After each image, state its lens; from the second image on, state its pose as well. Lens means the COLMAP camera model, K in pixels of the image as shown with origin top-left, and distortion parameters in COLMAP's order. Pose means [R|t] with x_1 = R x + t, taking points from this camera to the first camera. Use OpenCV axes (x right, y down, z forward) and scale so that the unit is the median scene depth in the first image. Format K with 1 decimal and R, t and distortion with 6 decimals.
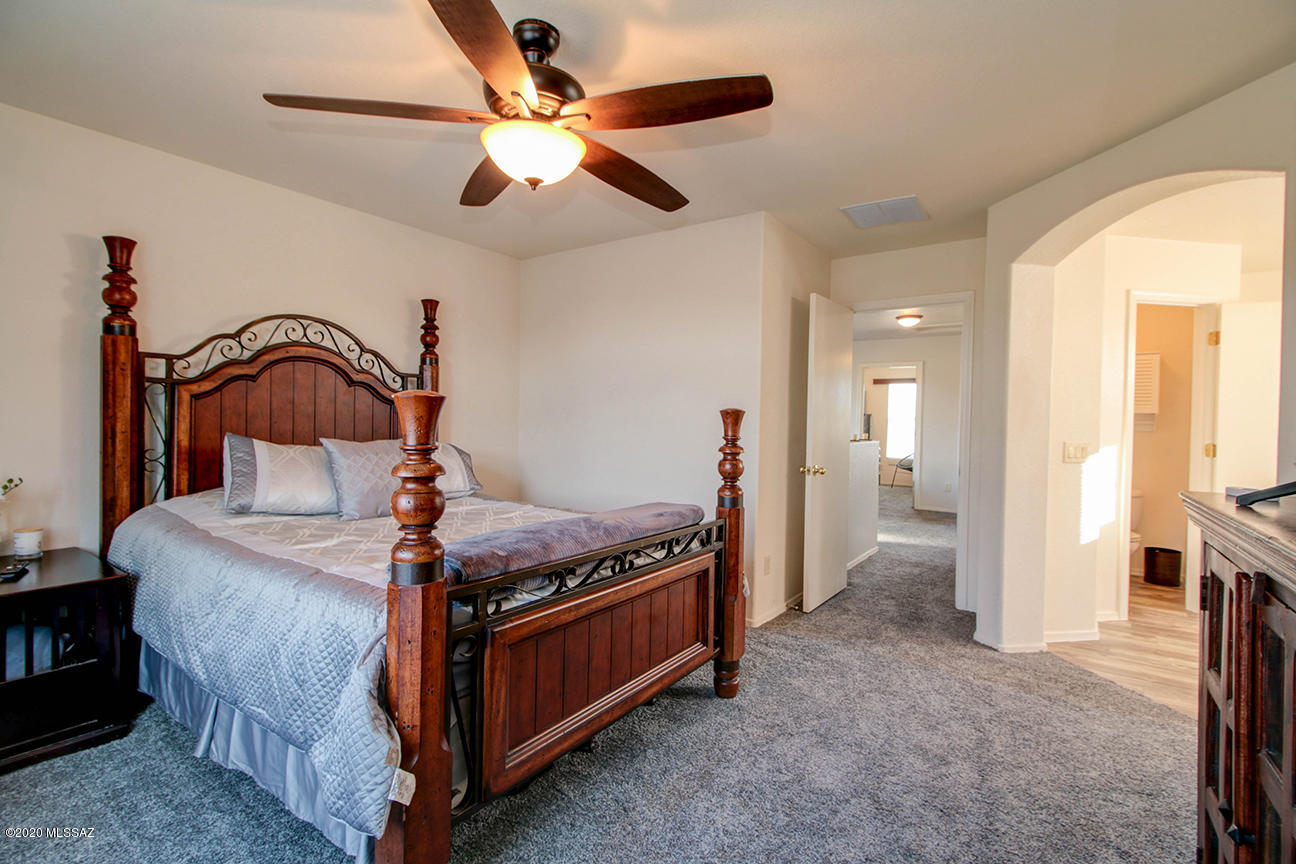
lens RADIAL K [[596.9, 0, 642.3], [0, 596.9, 425.5], [0, 0, 1]] dist [0.025589, -0.012617]
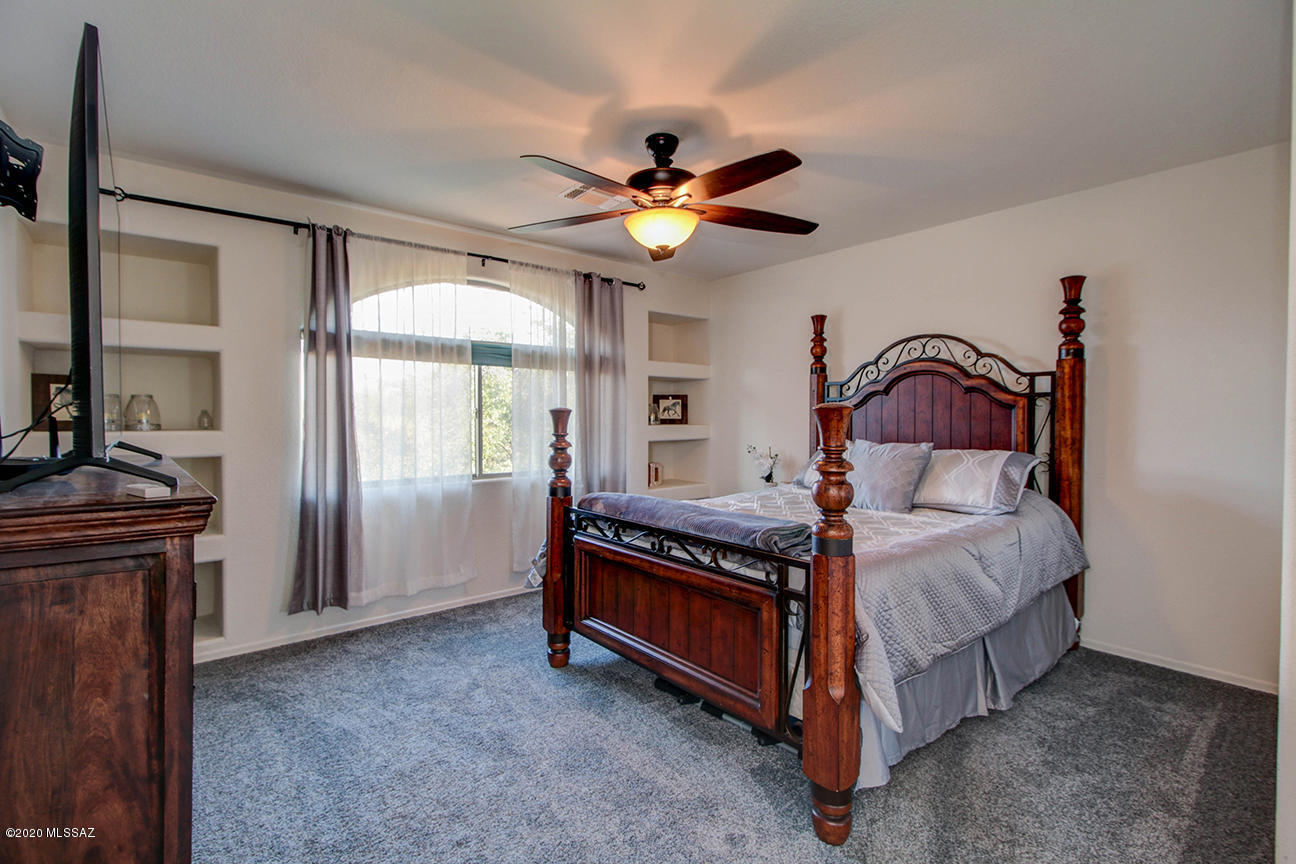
lens RADIAL K [[596.9, 0, 647.7], [0, 596.9, 423.6], [0, 0, 1]] dist [0.025589, -0.012617]
pose [[-0.268496, -0.004795, -0.963269, 0.718234], [-0.017201, 0.999852, -0.000183, -0.003720], [0.963127, 0.016520, -0.268539, 0.838111]]
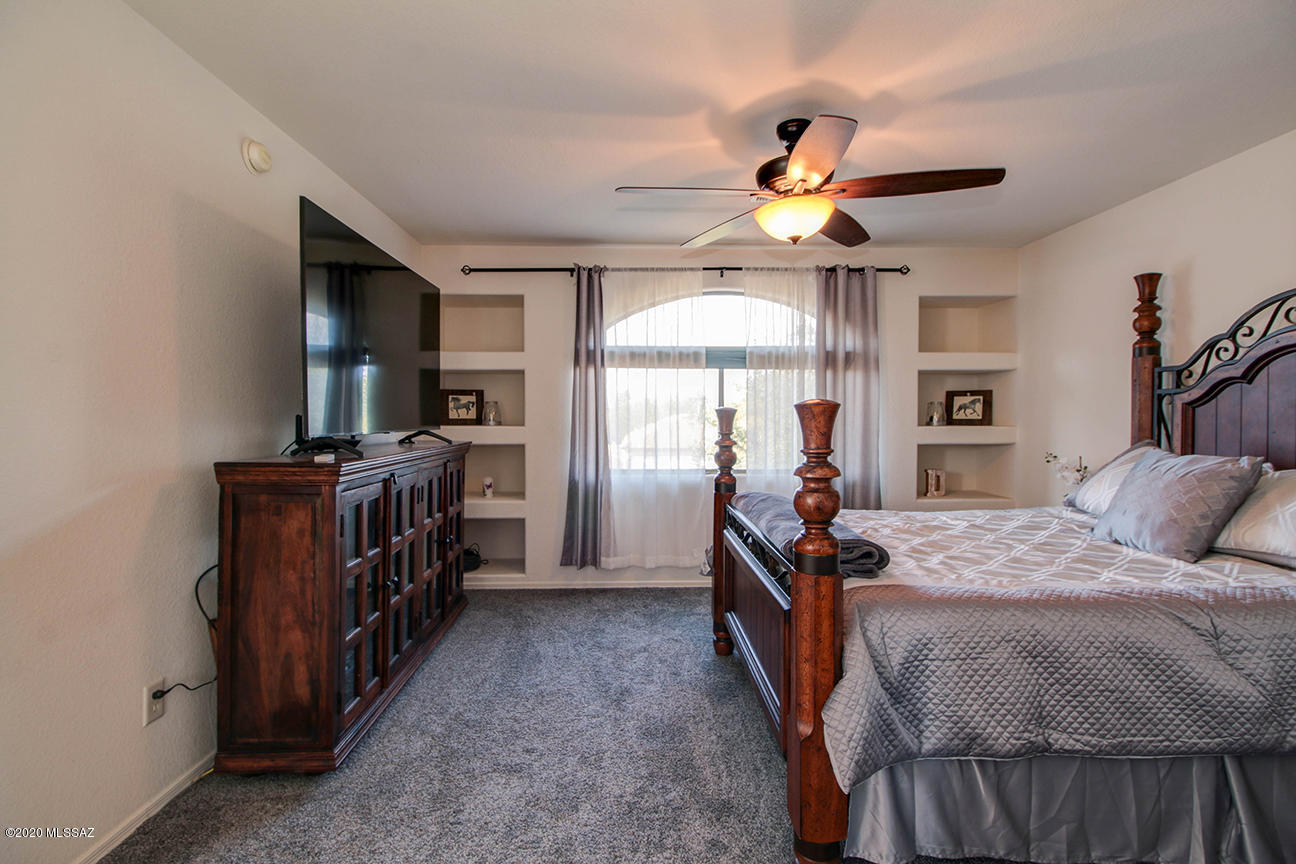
lens RADIAL K [[596.9, 0, 643.5], [0, 596.9, 424.0], [0, 0, 1]] dist [0.025589, -0.012617]
pose [[-0.810068, -0.009549, -0.586258, 0.534062], [-0.021447, 0.999681, 0.013351, -0.009445], [0.585943, 0.023388, -0.810015, 1.170989]]
